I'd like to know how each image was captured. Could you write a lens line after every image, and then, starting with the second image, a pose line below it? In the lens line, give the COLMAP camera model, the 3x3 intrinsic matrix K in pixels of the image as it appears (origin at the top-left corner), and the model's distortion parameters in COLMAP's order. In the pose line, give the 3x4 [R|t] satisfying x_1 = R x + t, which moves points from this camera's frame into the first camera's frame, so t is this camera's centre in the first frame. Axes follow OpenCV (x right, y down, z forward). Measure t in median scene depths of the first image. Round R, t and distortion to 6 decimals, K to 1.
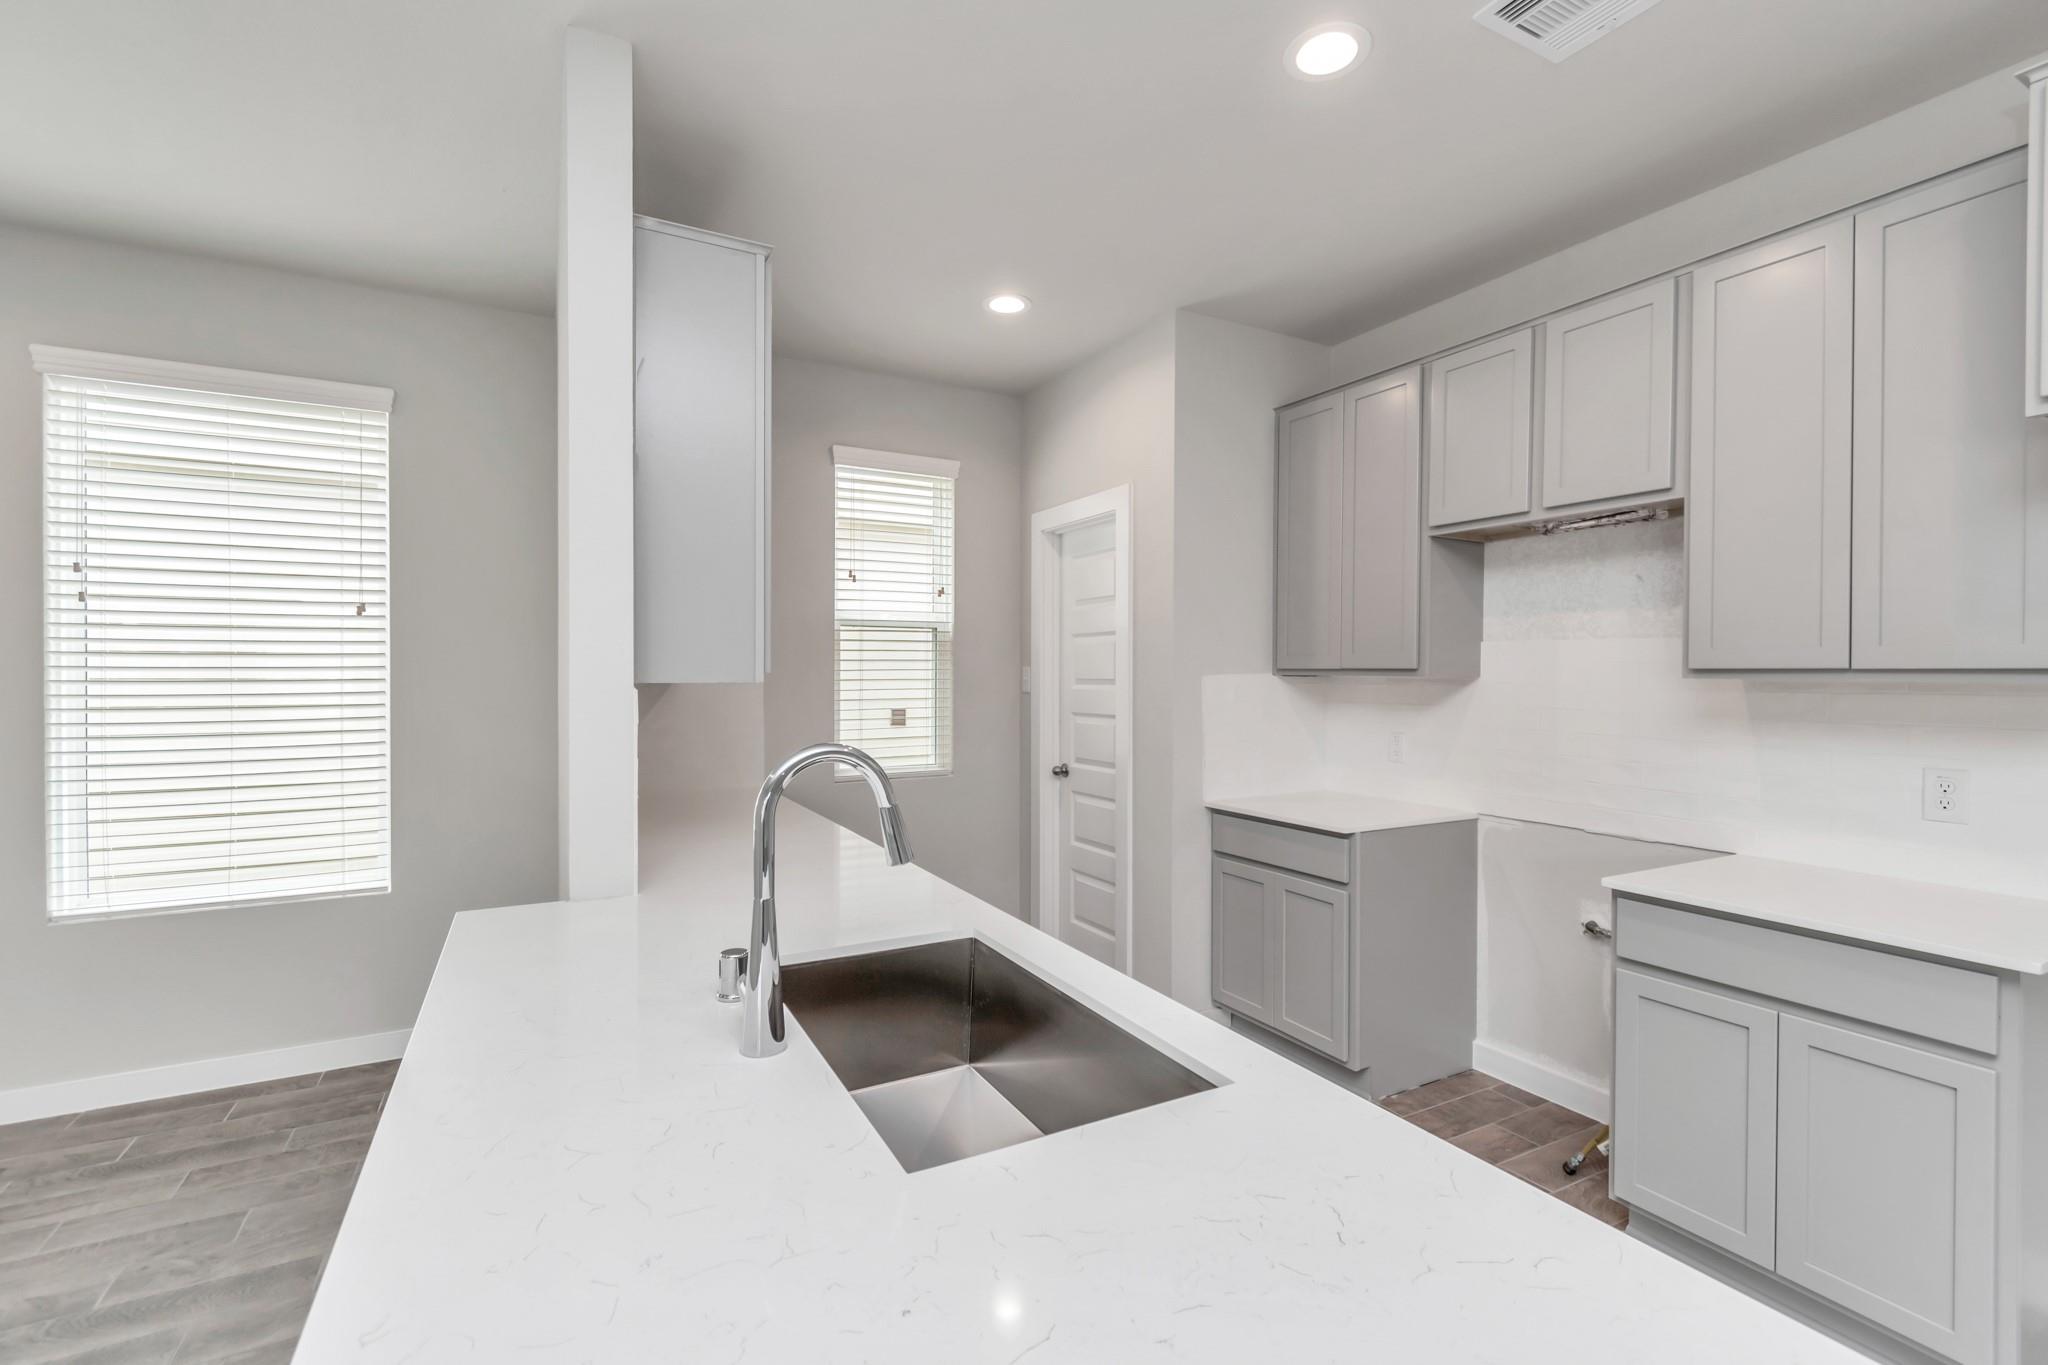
lens RADIAL K [[898.9, 0, 1026.1], [0, 898.9, 681.7], [0, 0, 1]] dist [0.010397, -0.005144]
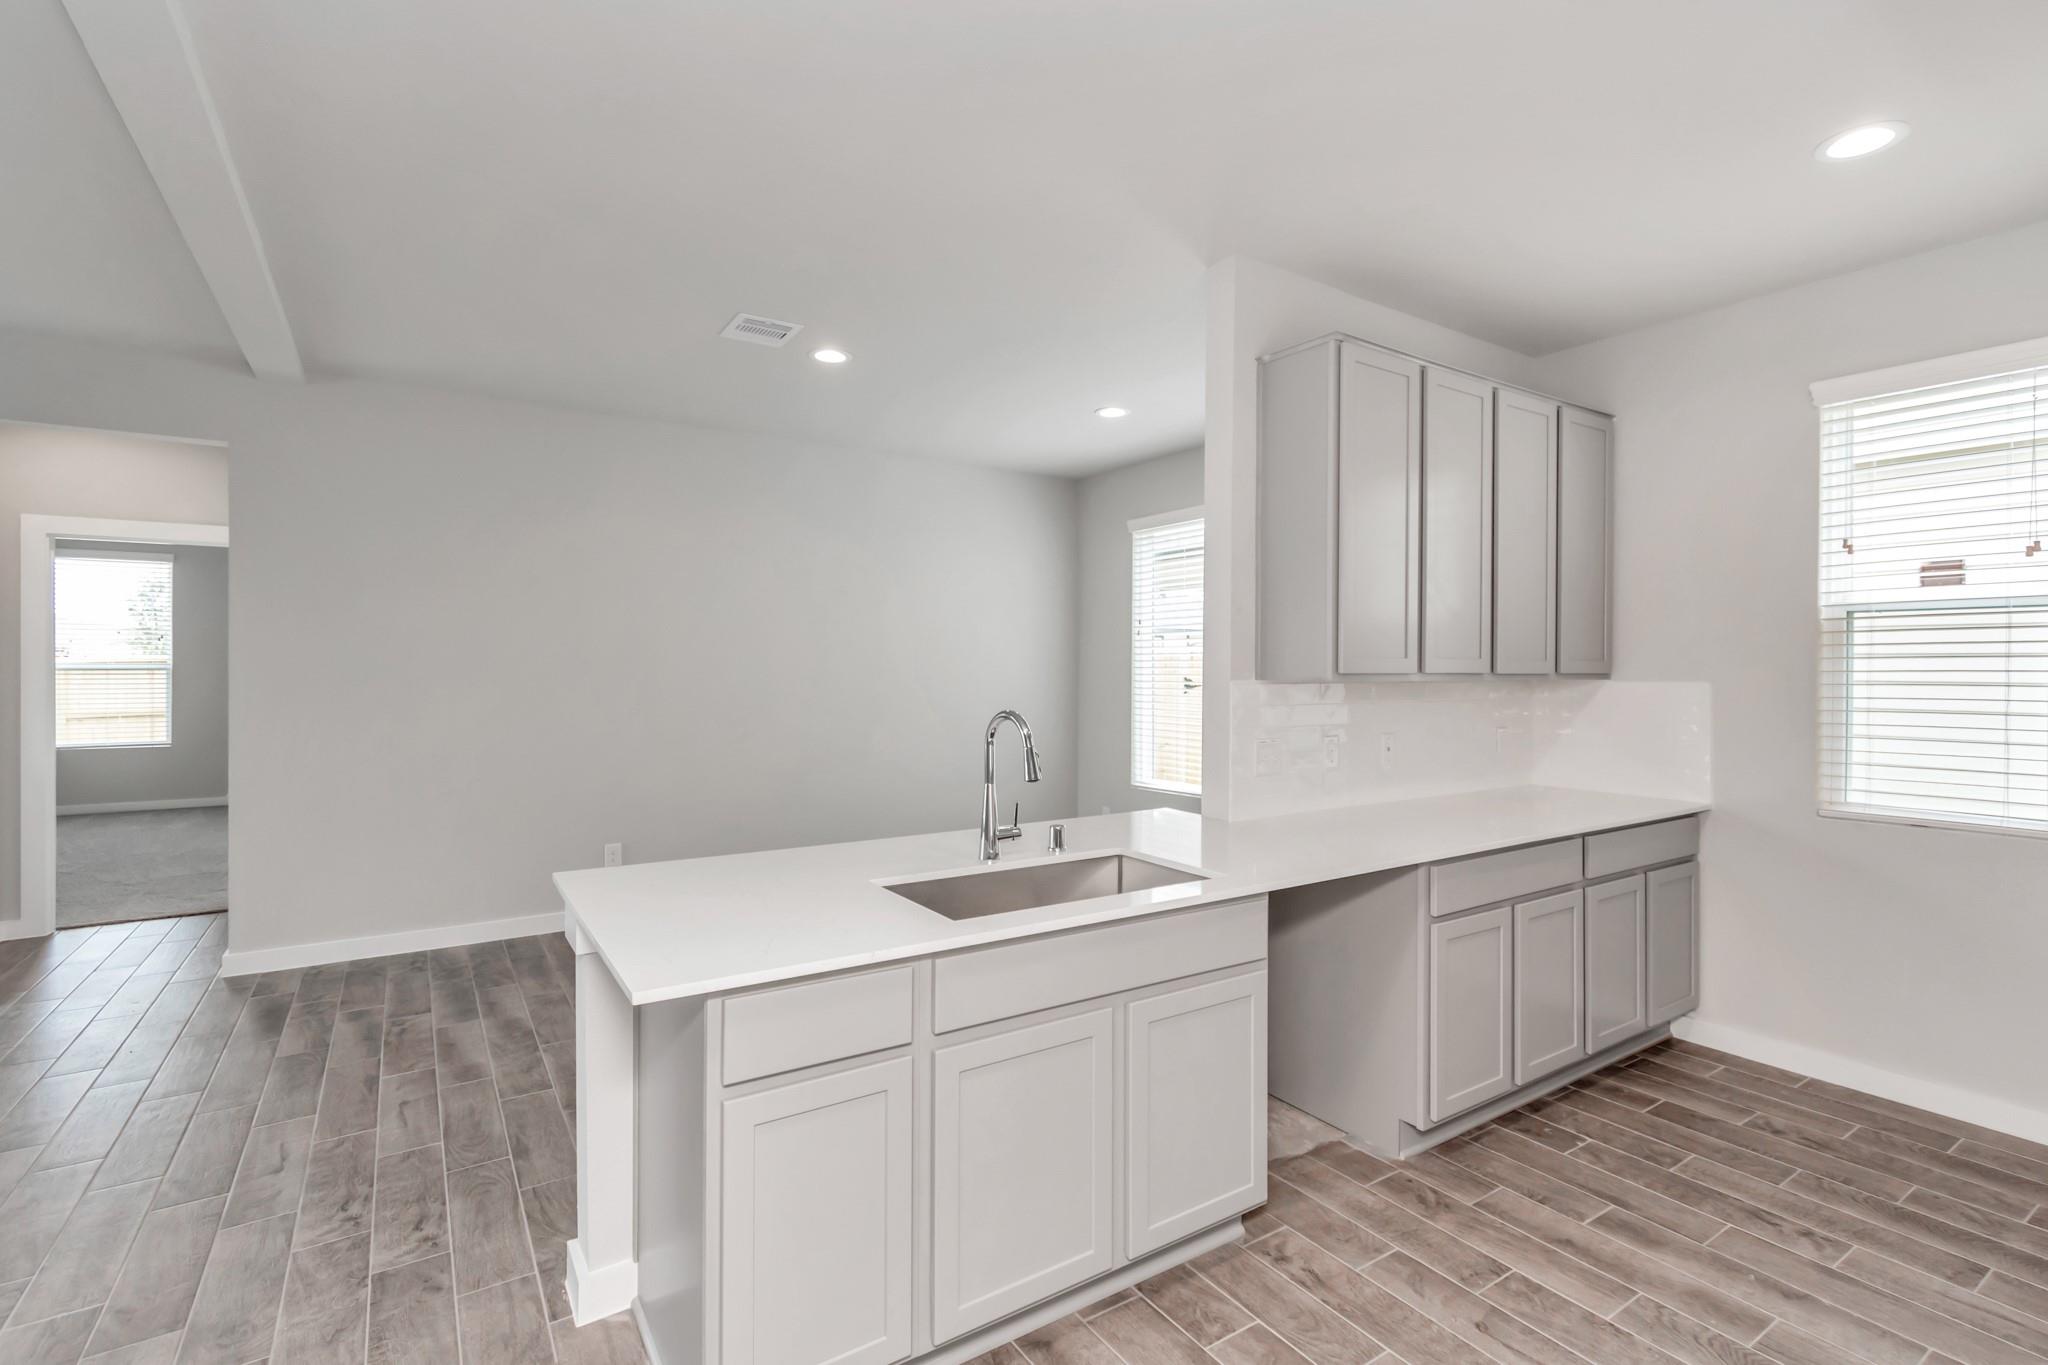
lens RADIAL K [[951.5, 0, 1076.9], [0, 951.5, 662.5], [0, 0, 1]] dist [0.001153, -0.000943]
pose [[0.098365, -0.006763, -0.995127, 0.609417], [-0.013355, 0.999878, -0.008115, -0.005577], [0.995061, 0.014088, 0.098263, 0.320336]]
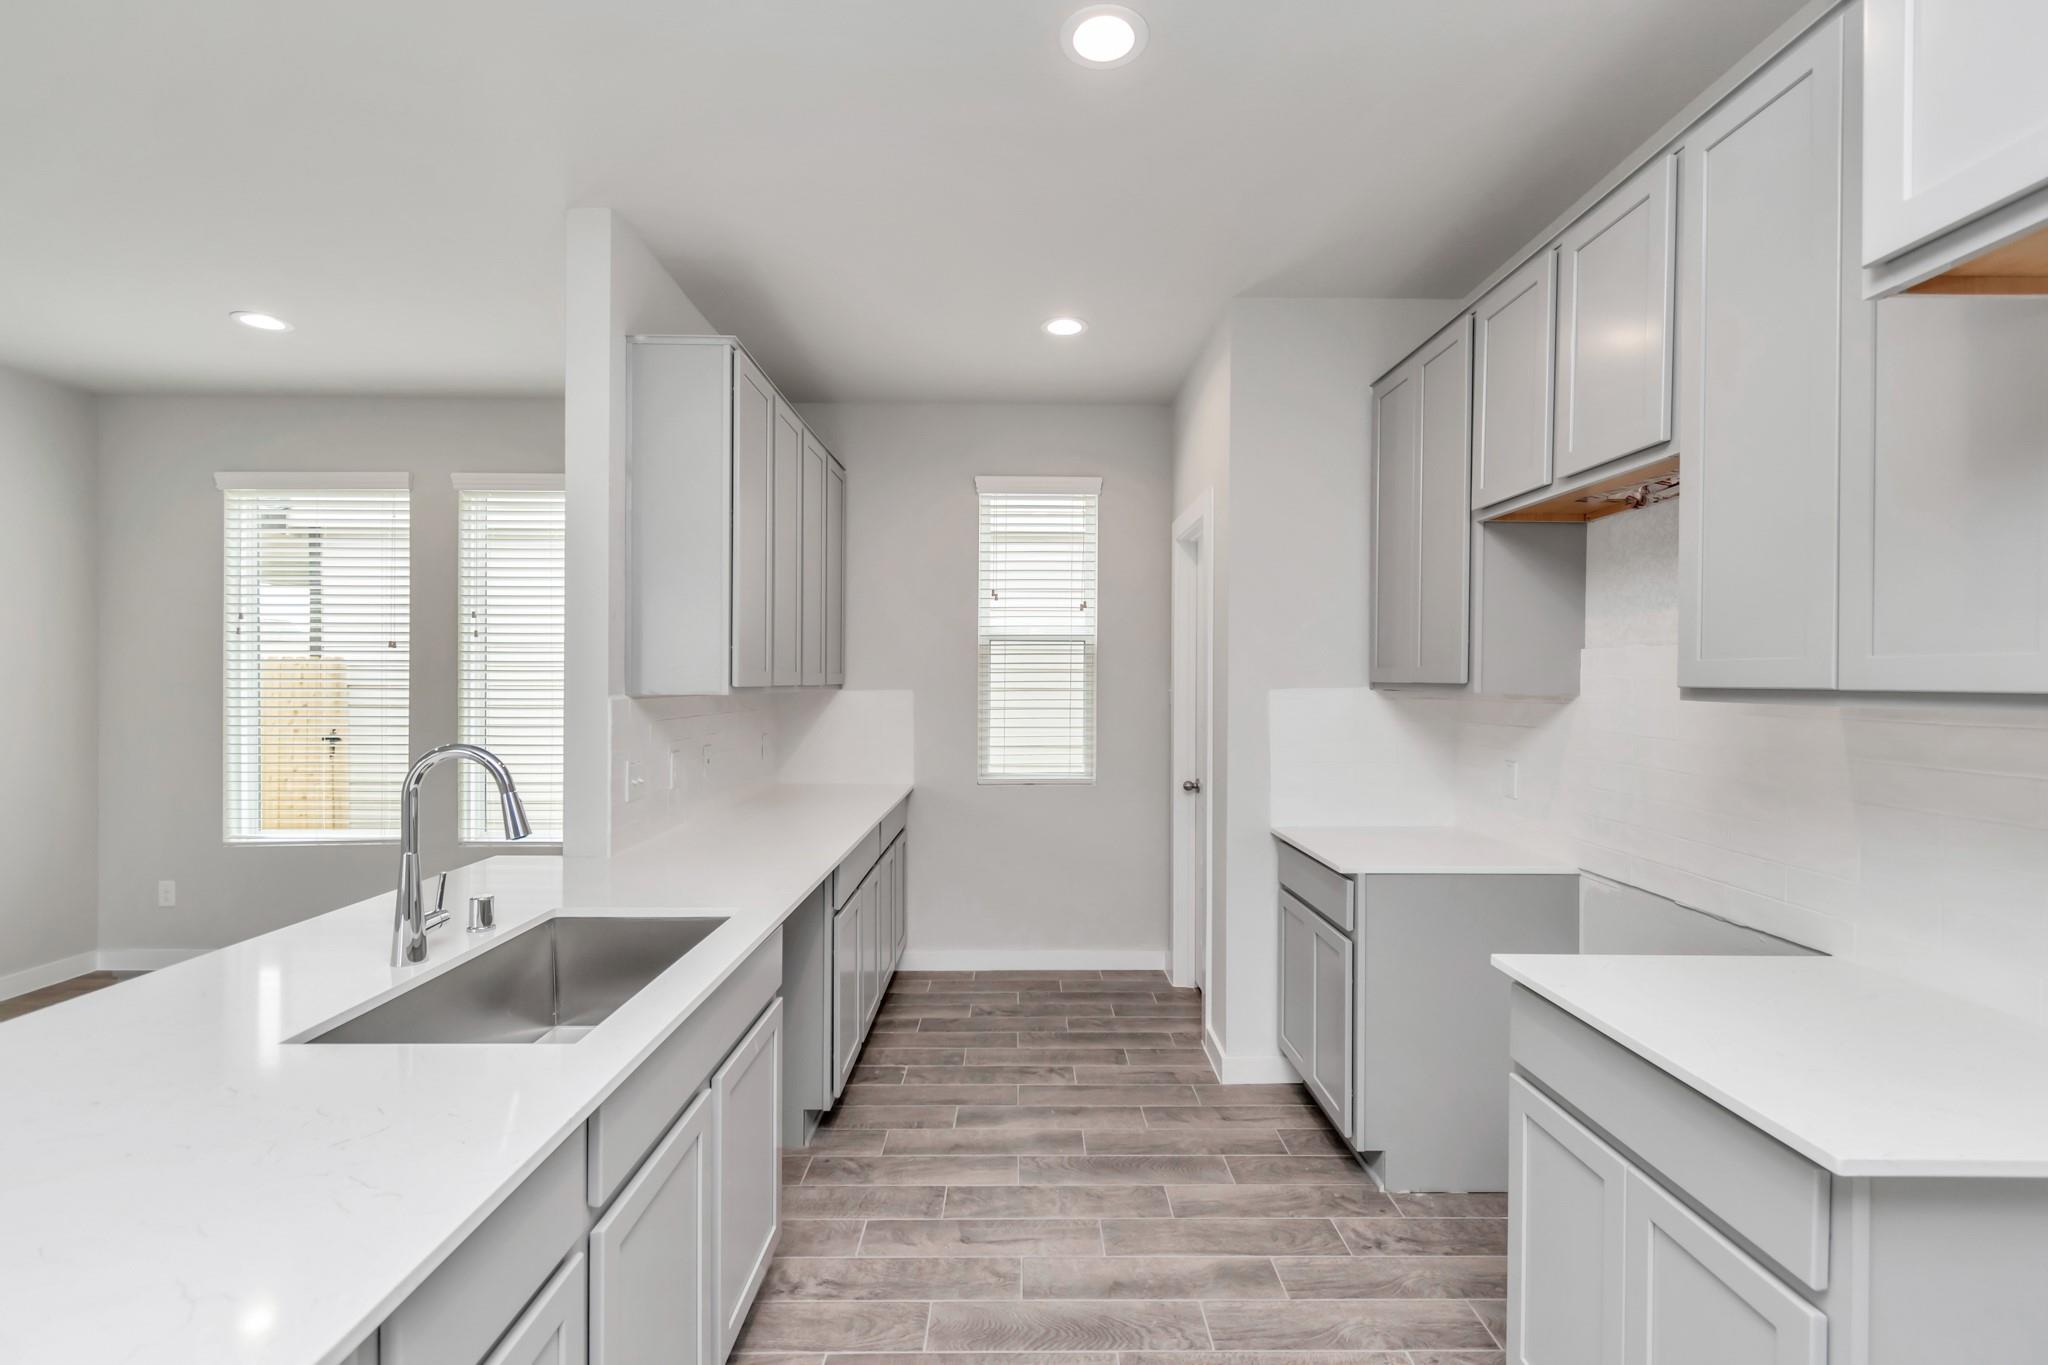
lens RADIAL K [[898.9, 0, 1026.1], [0, 898.9, 681.7], [0, 0, 1]] dist [0.010397, -0.005144]
pose [[0.883063, 0.002338, -0.469249, 0.395902], [-0.006137, 0.999960, -0.006567, -0.006883], [0.469215, 0.008679, 0.883042, 0.071567]]
